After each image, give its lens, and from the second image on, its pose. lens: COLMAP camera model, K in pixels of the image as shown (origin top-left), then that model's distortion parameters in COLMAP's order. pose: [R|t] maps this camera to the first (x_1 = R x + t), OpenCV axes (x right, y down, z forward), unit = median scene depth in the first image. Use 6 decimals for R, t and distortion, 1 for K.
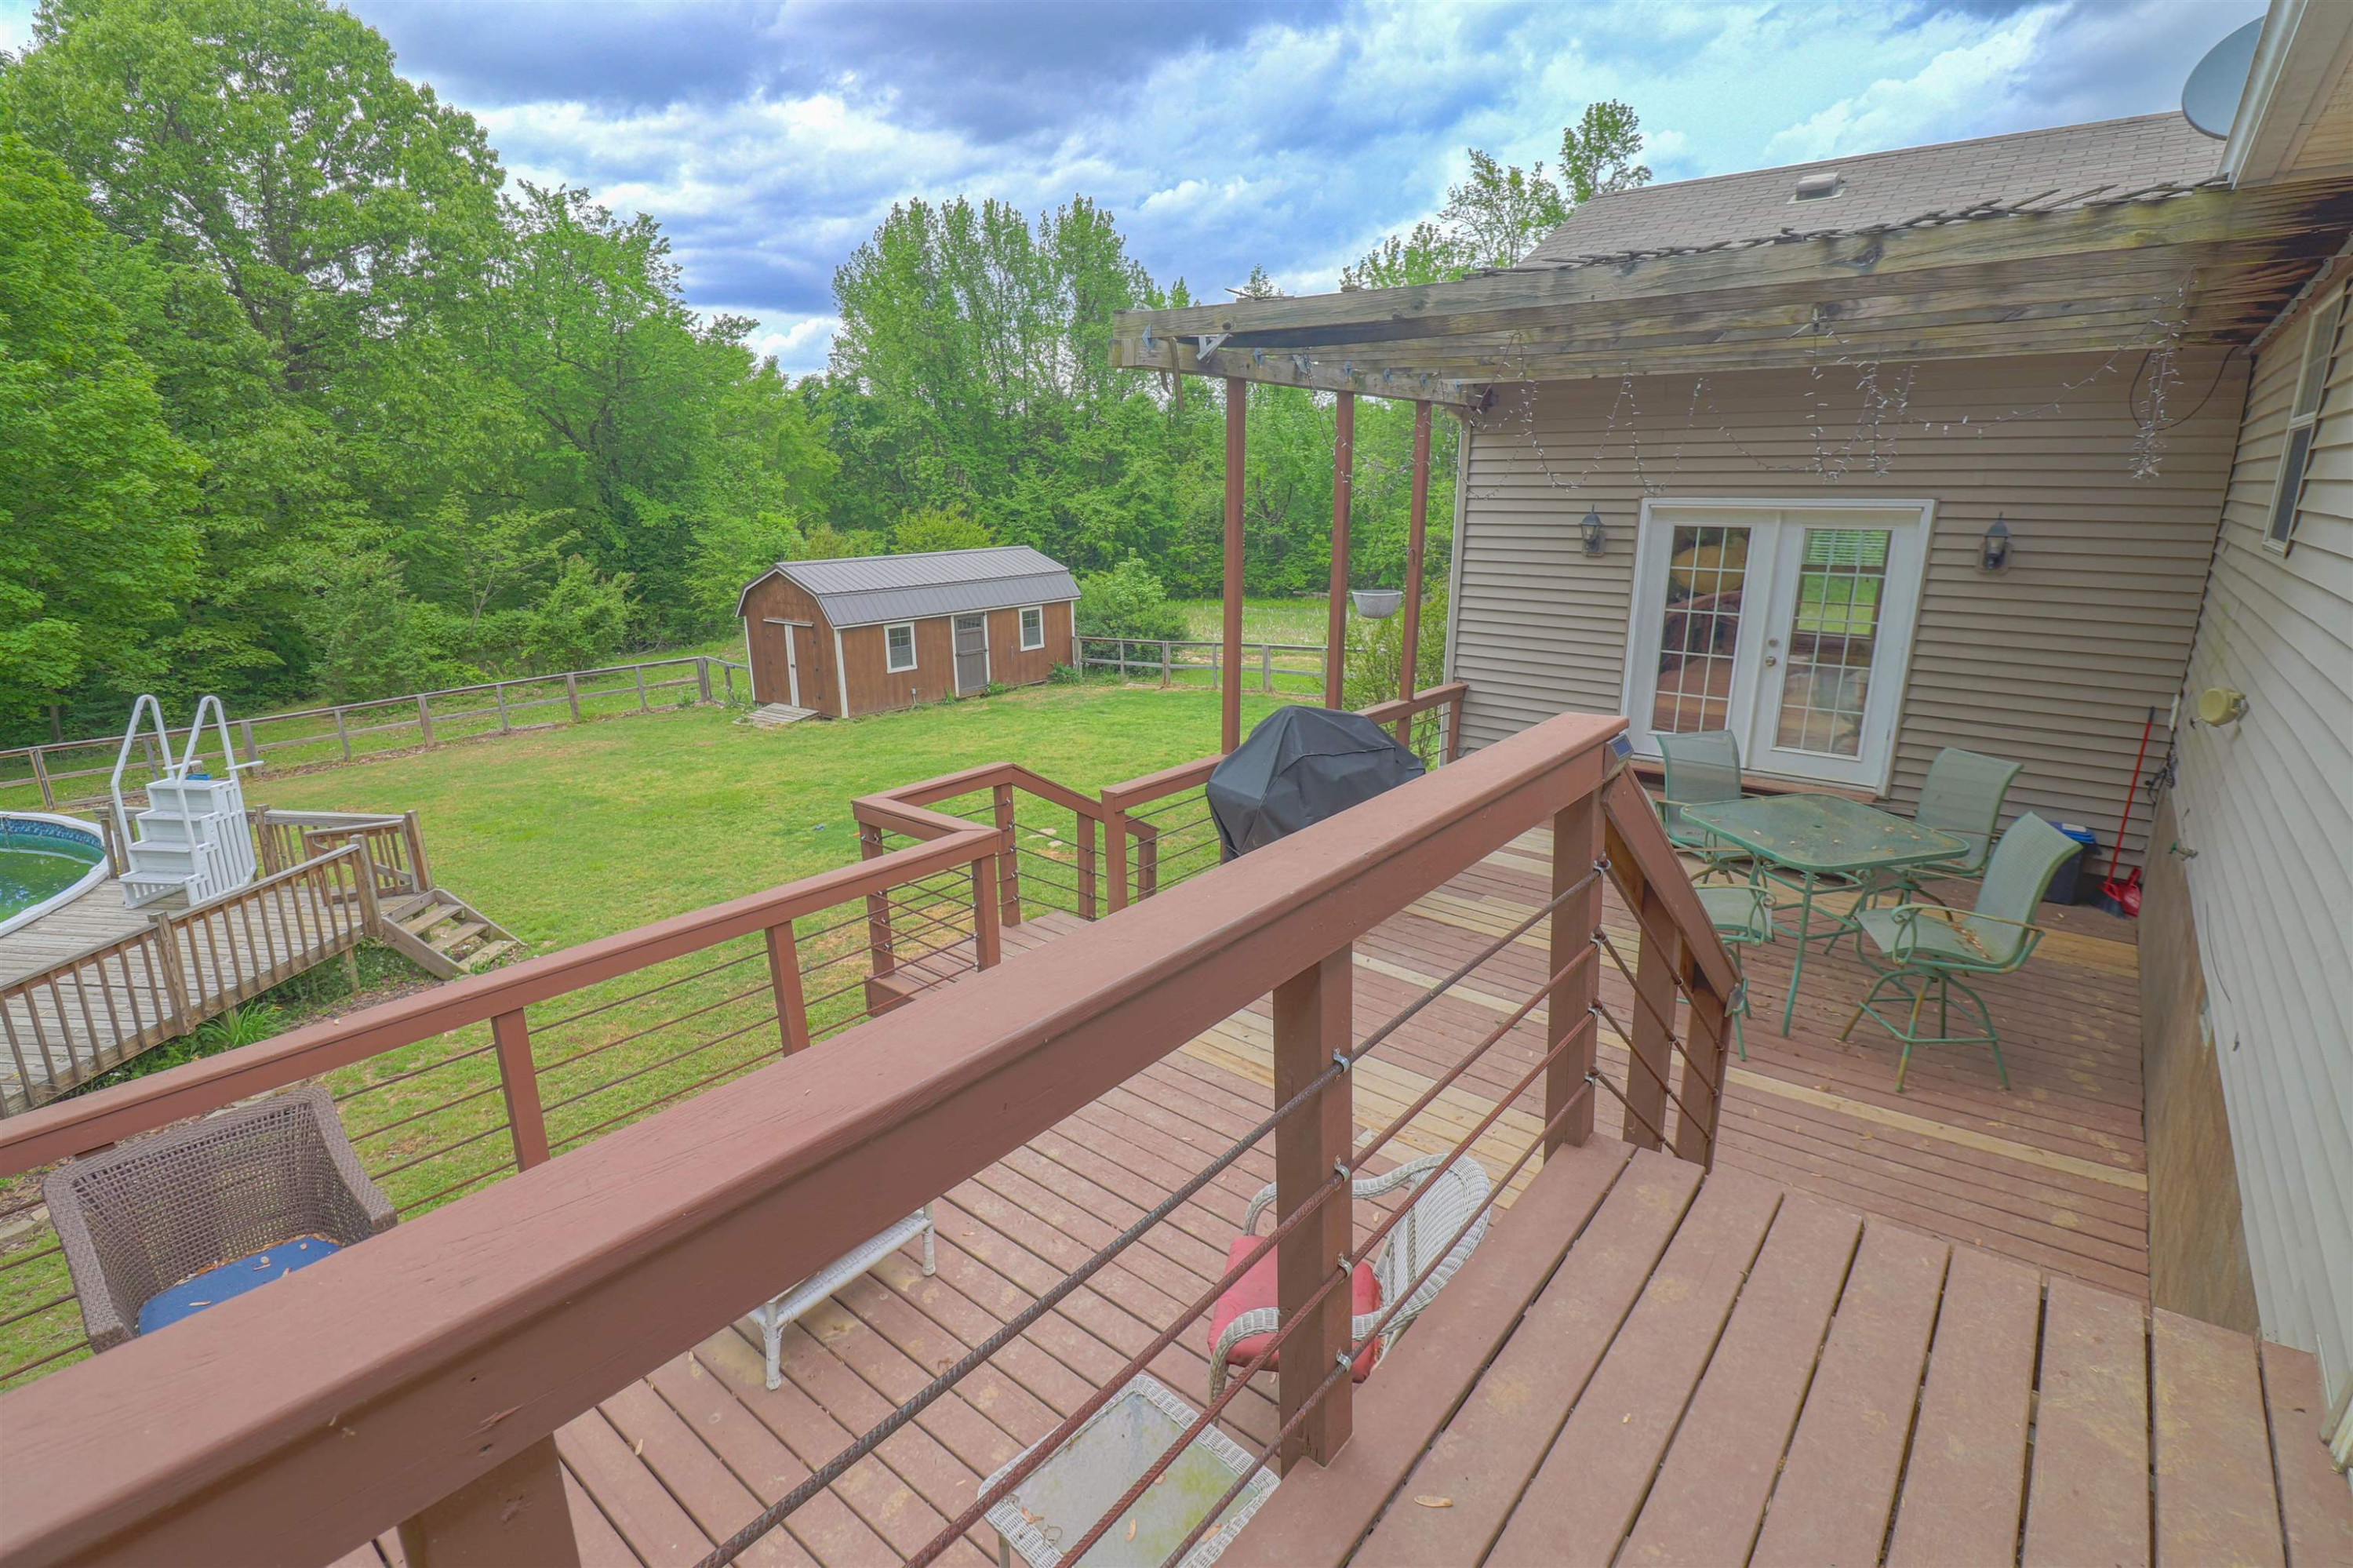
lens RADIAL K [[1112.4, 0, 1181.3], [0, 1112.4, 770.9], [0, 0, 1]] dist [-0.000475, 0.000087]
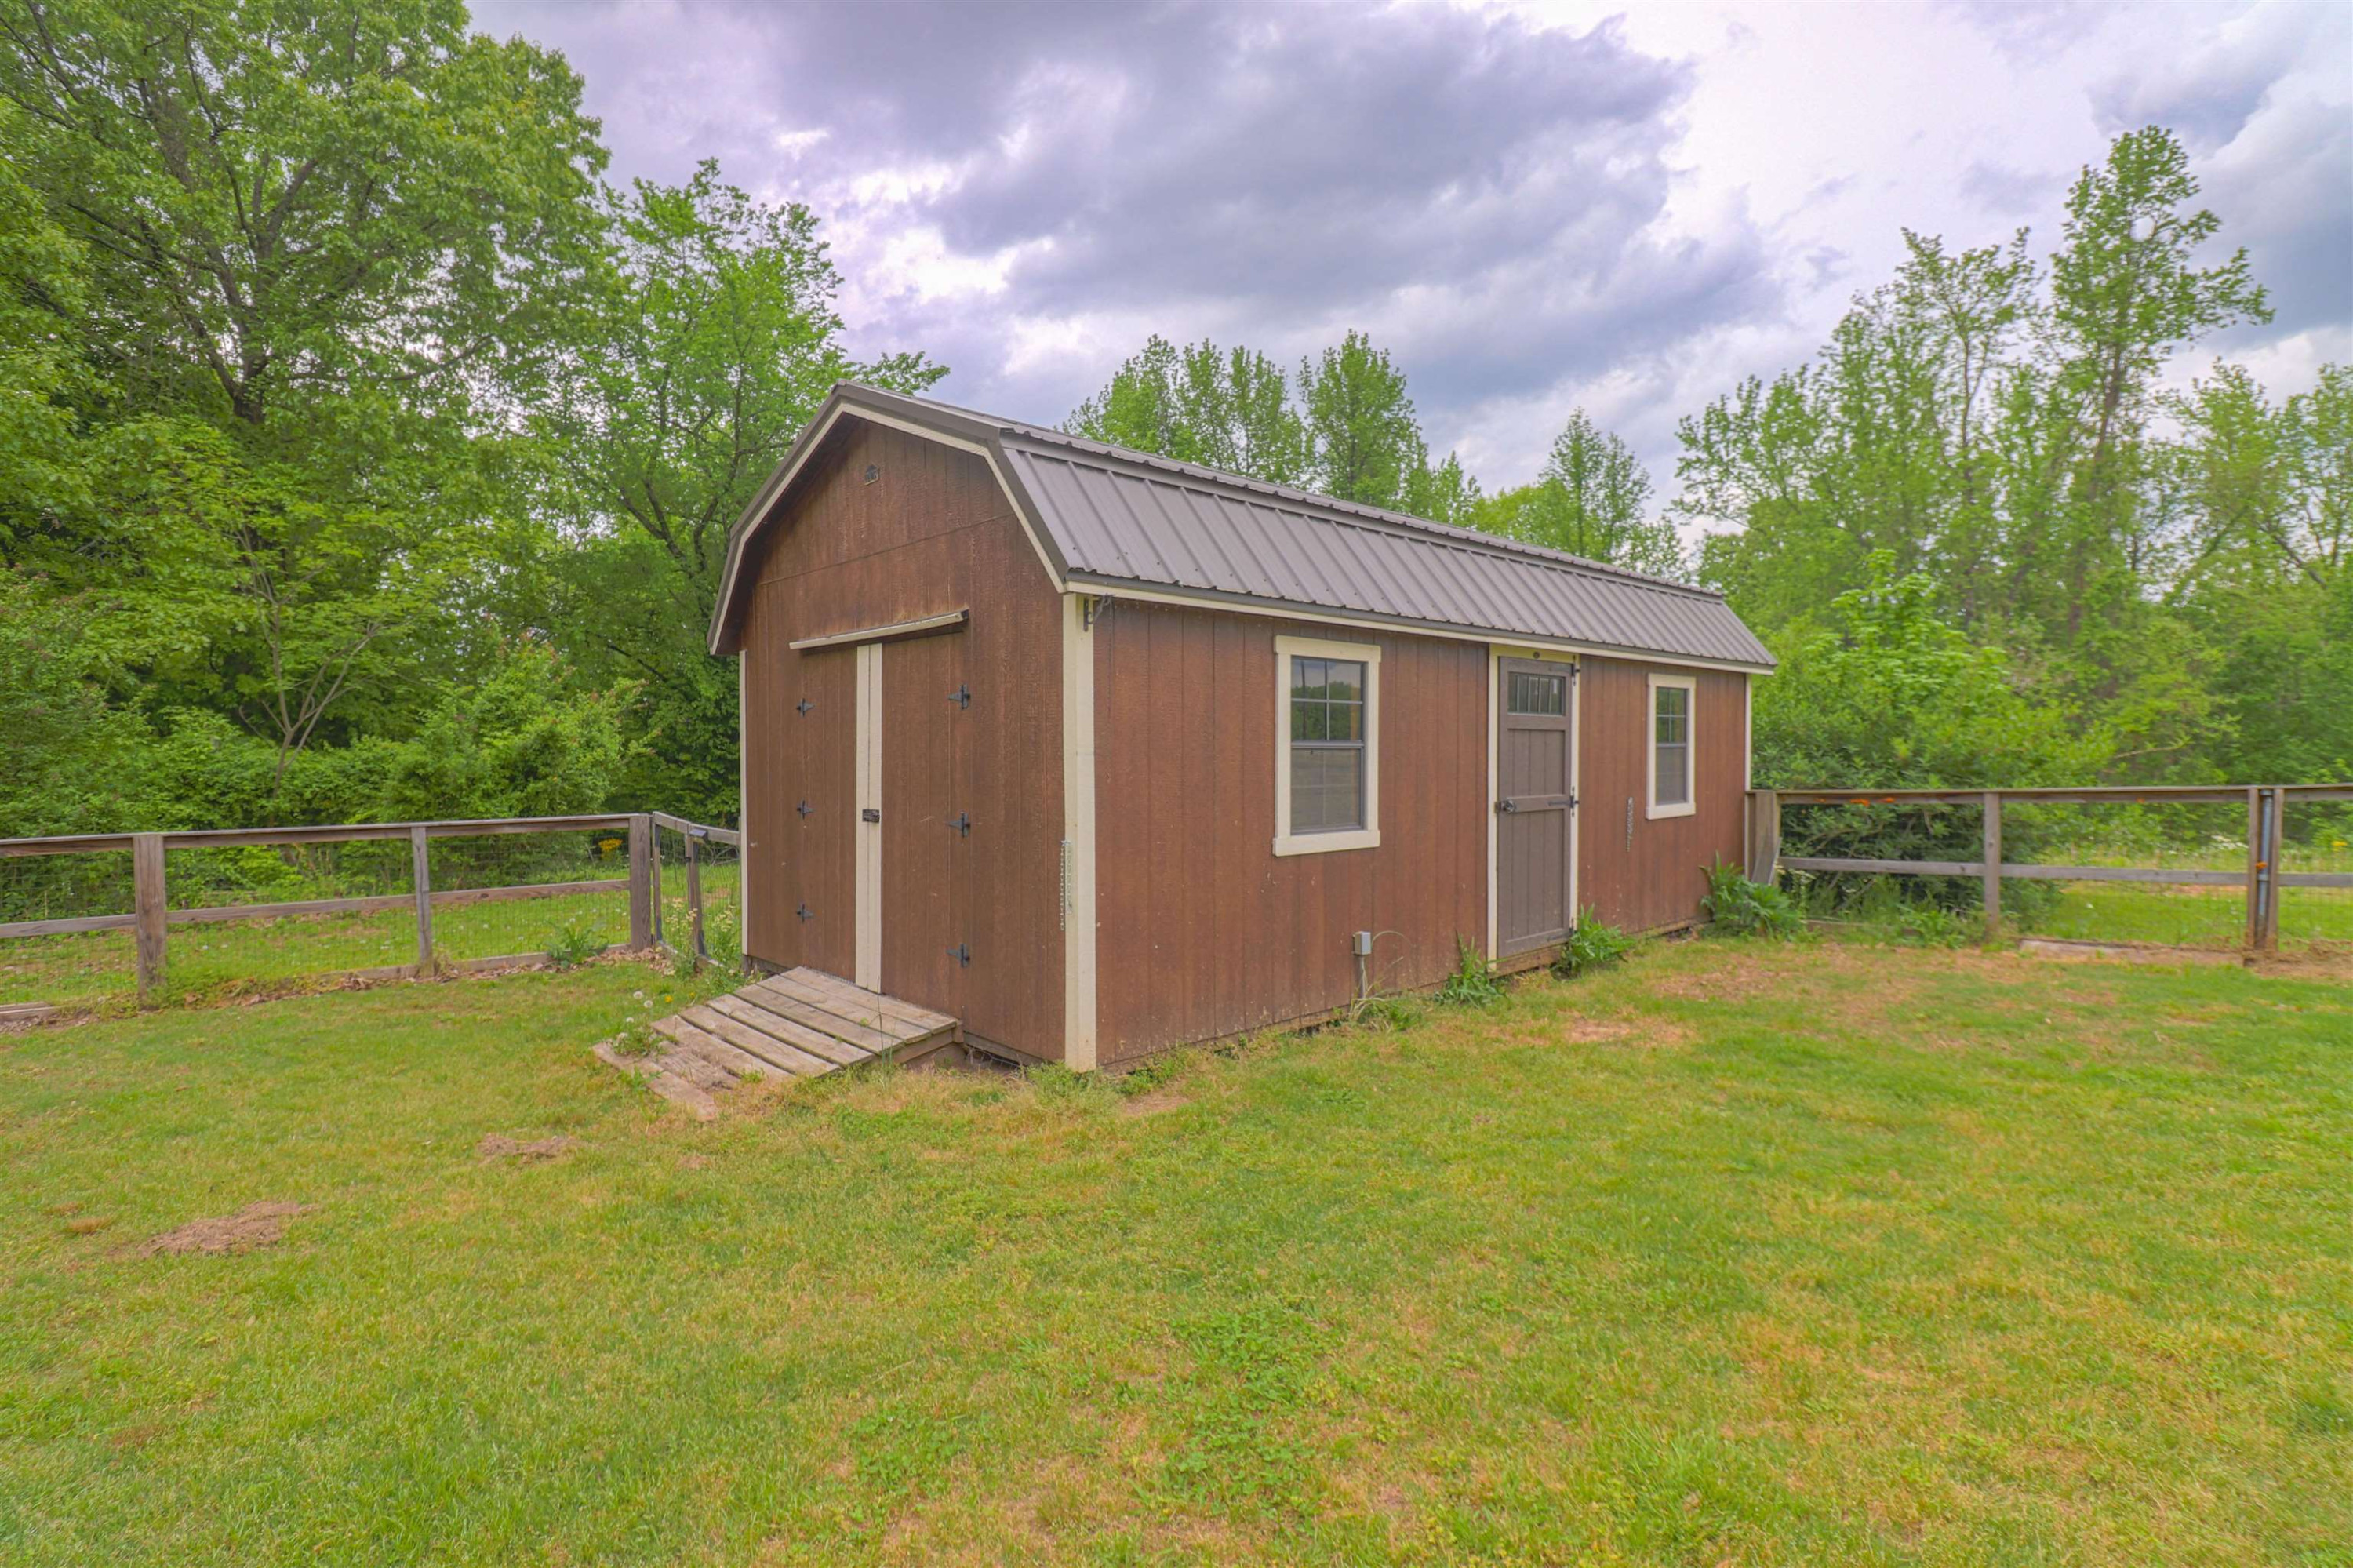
lens RADIAL K [[1112.4, 0, 1165.8], [0, 1112.4, 775.8], [0, 0, 1]] dist [-0.000475, 0.000087]
pose [[0.986069, 0.014109, -0.165740, -0.191022], [-0.050777, 0.974369, -0.219152, -0.041344], [0.158400, 0.224514, 0.961511, 0.599798]]
